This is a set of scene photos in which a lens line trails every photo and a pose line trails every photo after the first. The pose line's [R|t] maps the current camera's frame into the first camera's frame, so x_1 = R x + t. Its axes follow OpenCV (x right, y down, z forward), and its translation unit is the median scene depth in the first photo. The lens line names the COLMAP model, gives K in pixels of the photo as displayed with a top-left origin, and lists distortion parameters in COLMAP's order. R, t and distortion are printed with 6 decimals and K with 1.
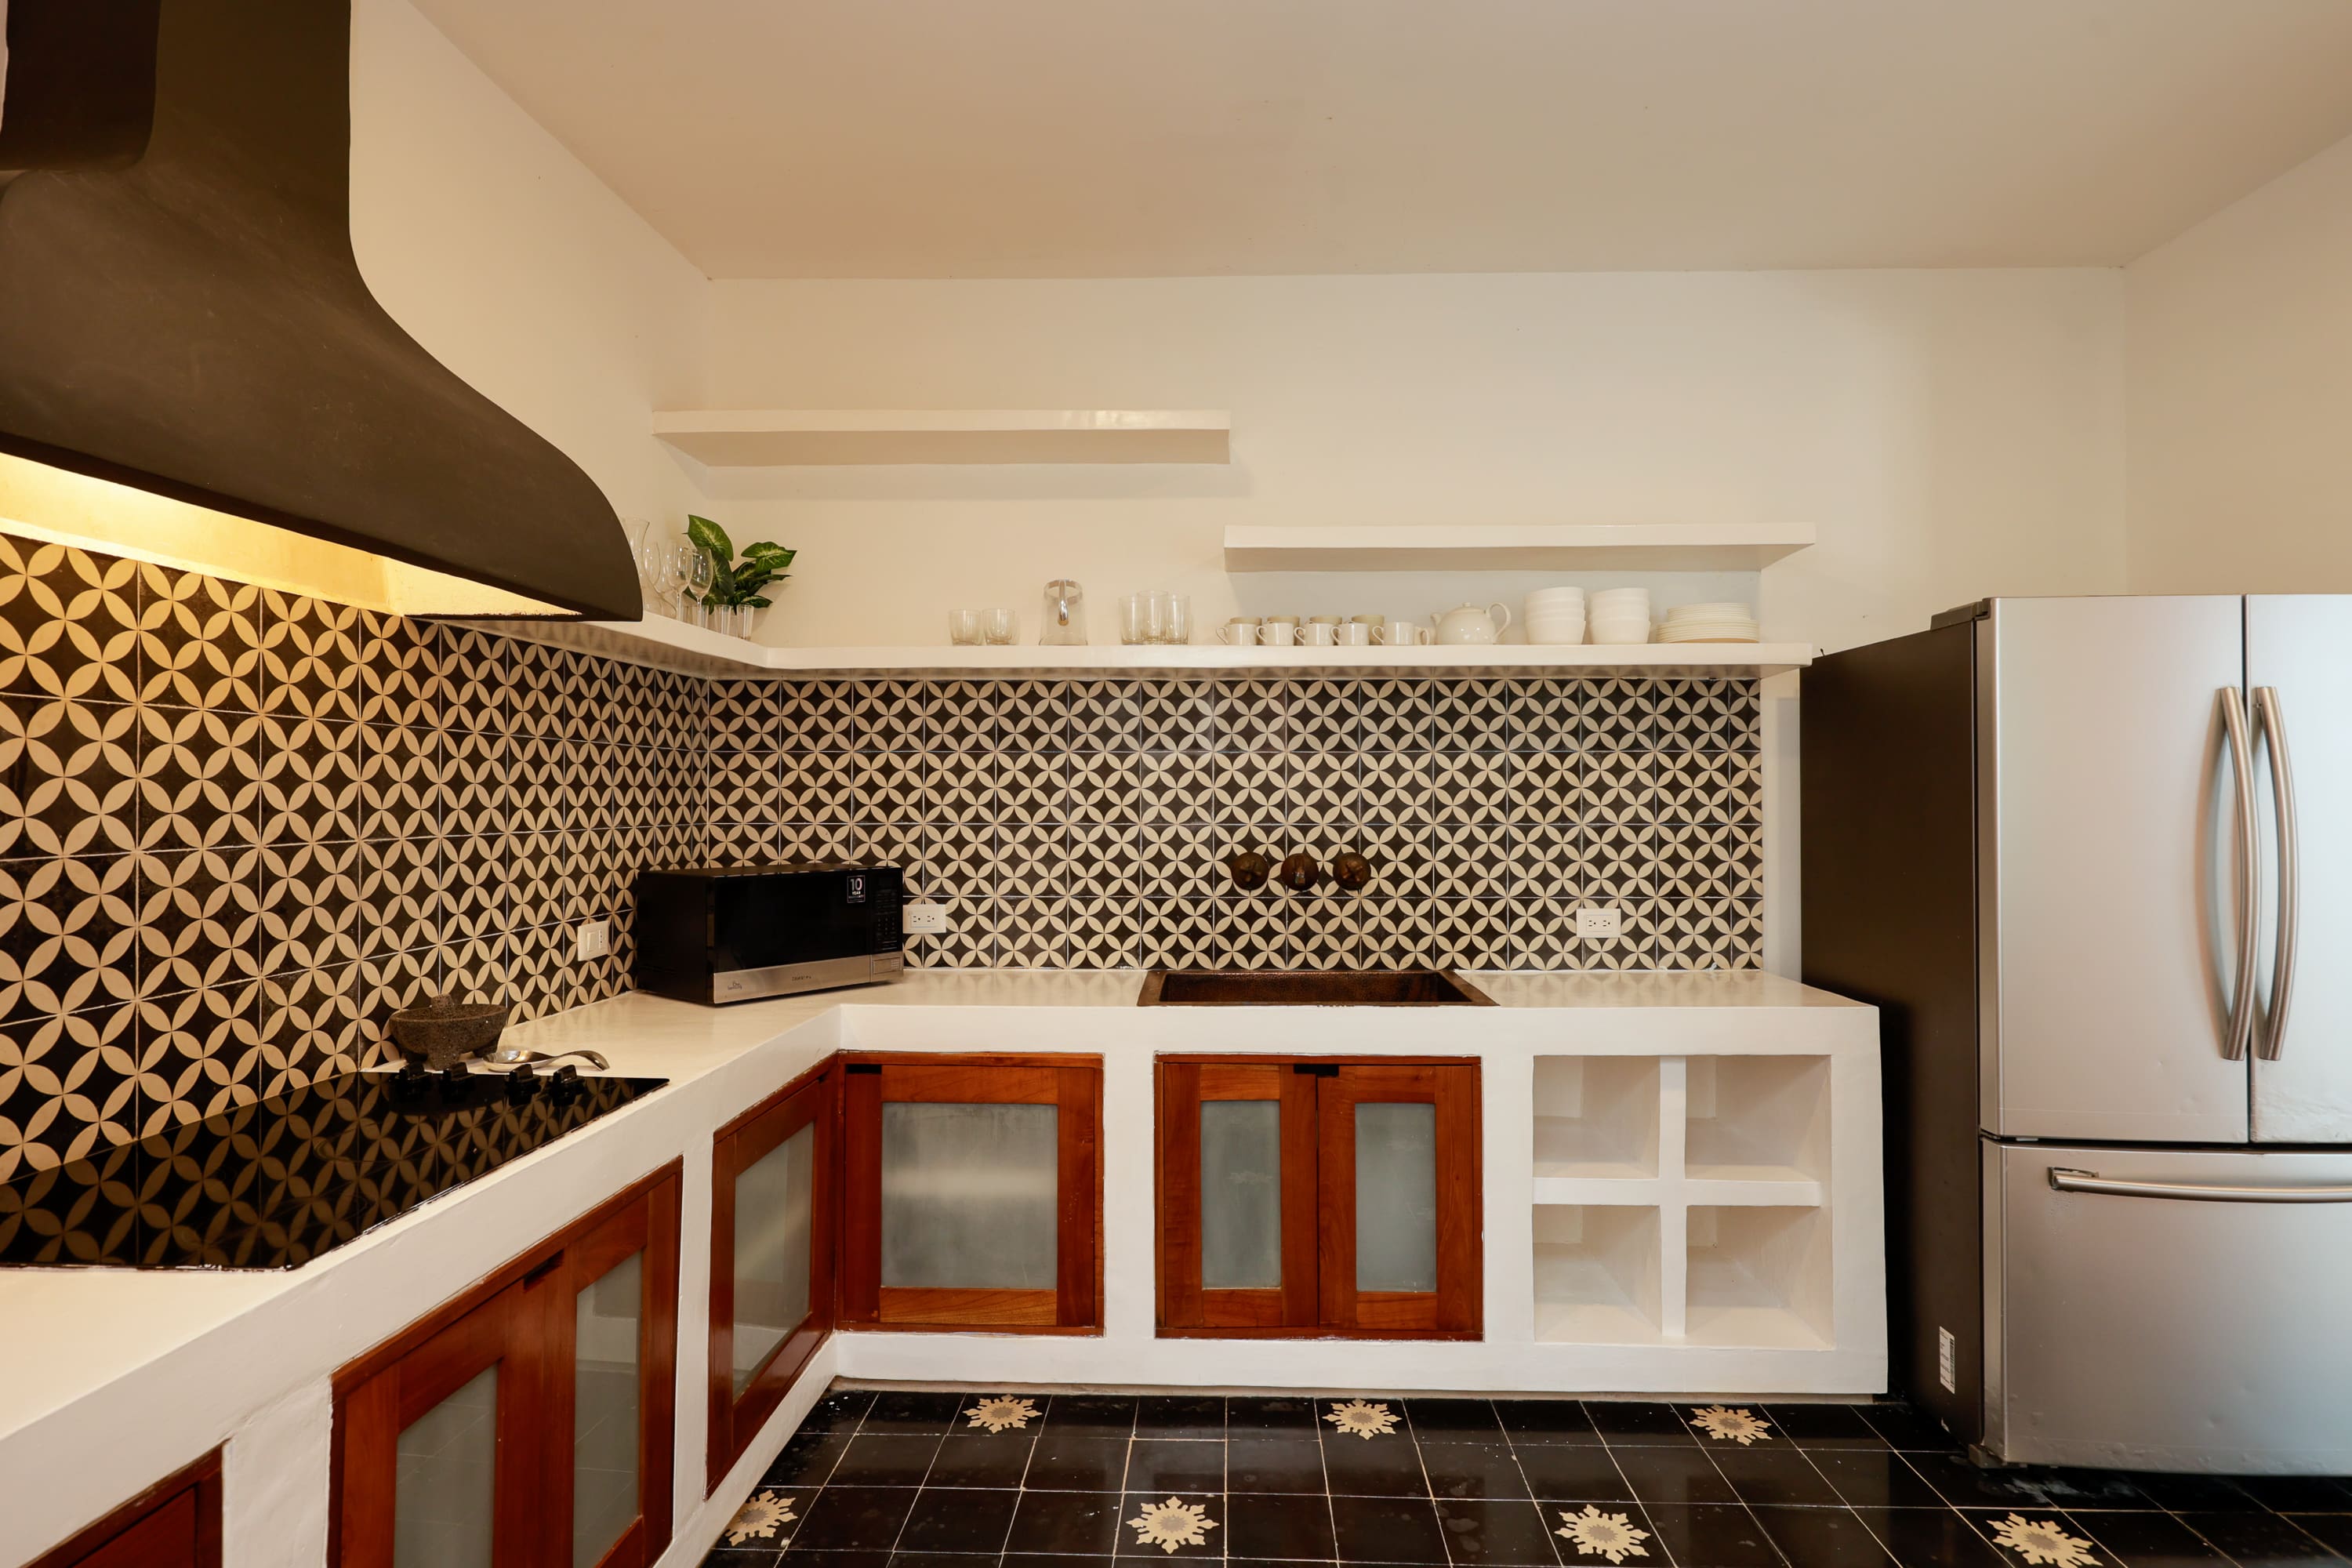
lens RADIAL K [[1189.3, 0, 1179.0], [0, 1189.3, 782.8], [0, 0, 1]] dist [-0.003099, 0.001179]
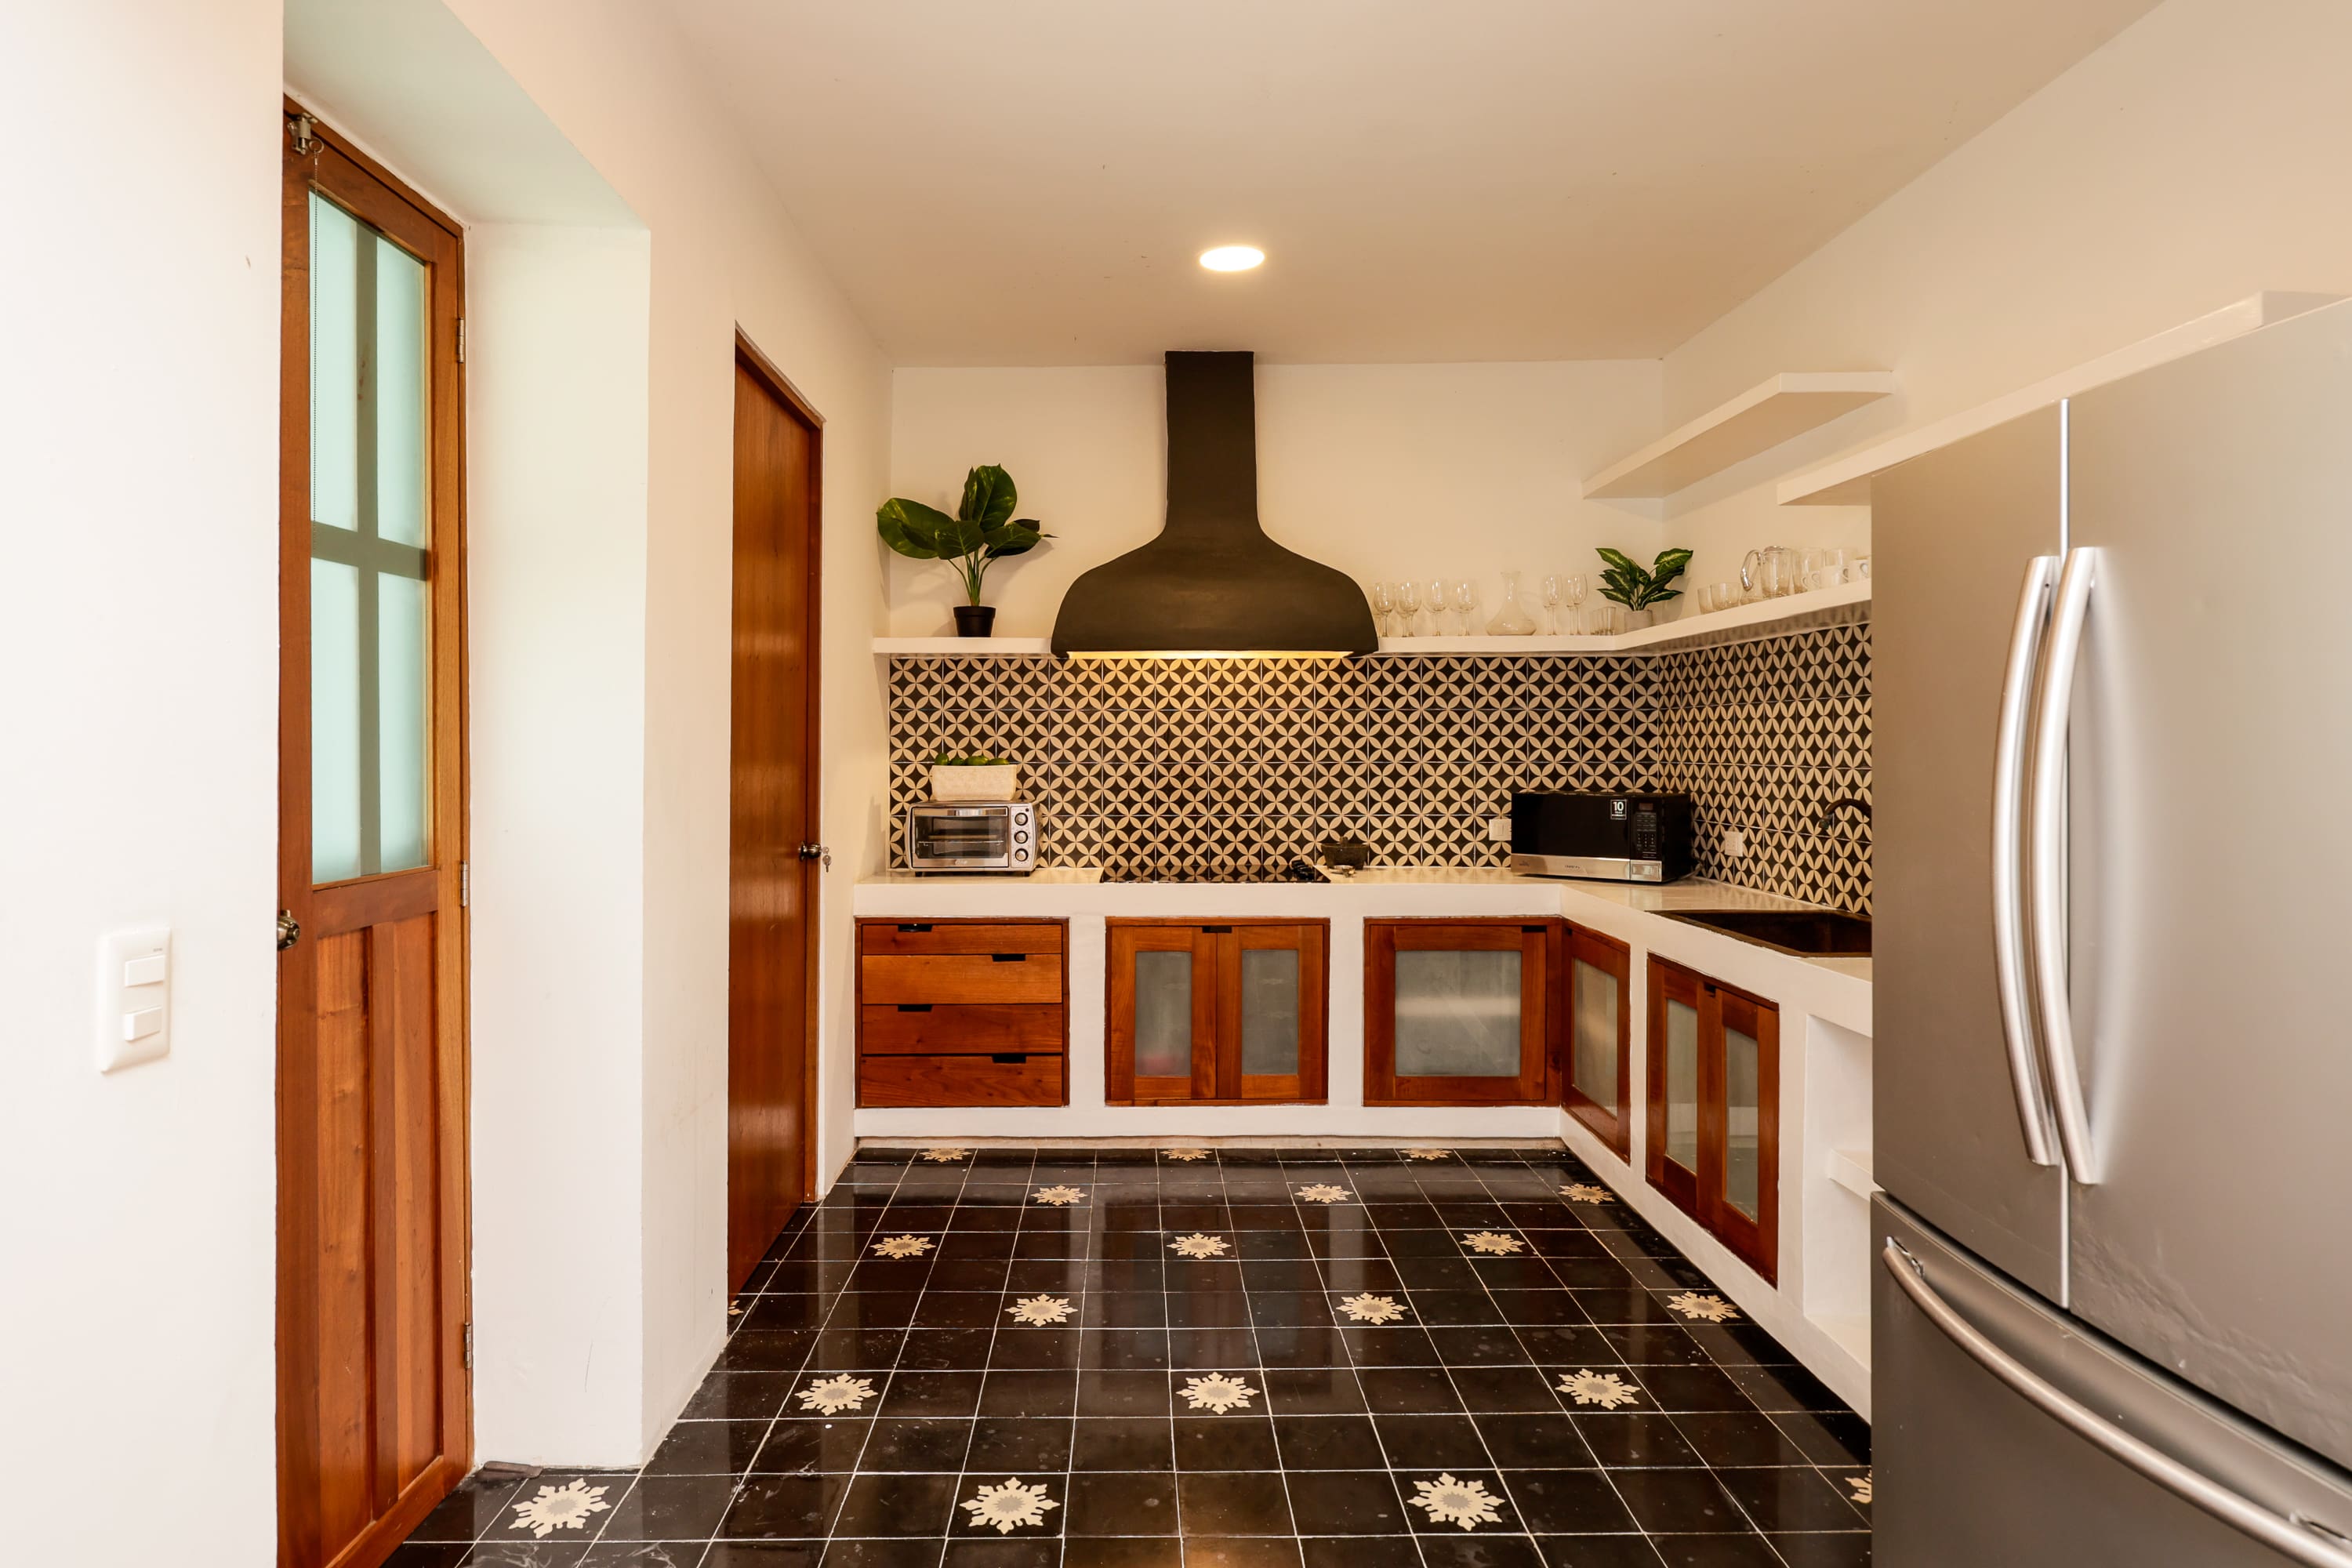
lens RADIAL K [[1189.3, 0, 1172.1], [0, 1189.3, 761.8], [0, 0, 1]] dist [-0.003099, 0.001179]
pose [[0.039426, 0.018478, -0.999052, 1.502015], [0.012491, 0.999742, 0.018984, 0.001608], [0.999144, -0.013228, 0.039185, 0.627780]]
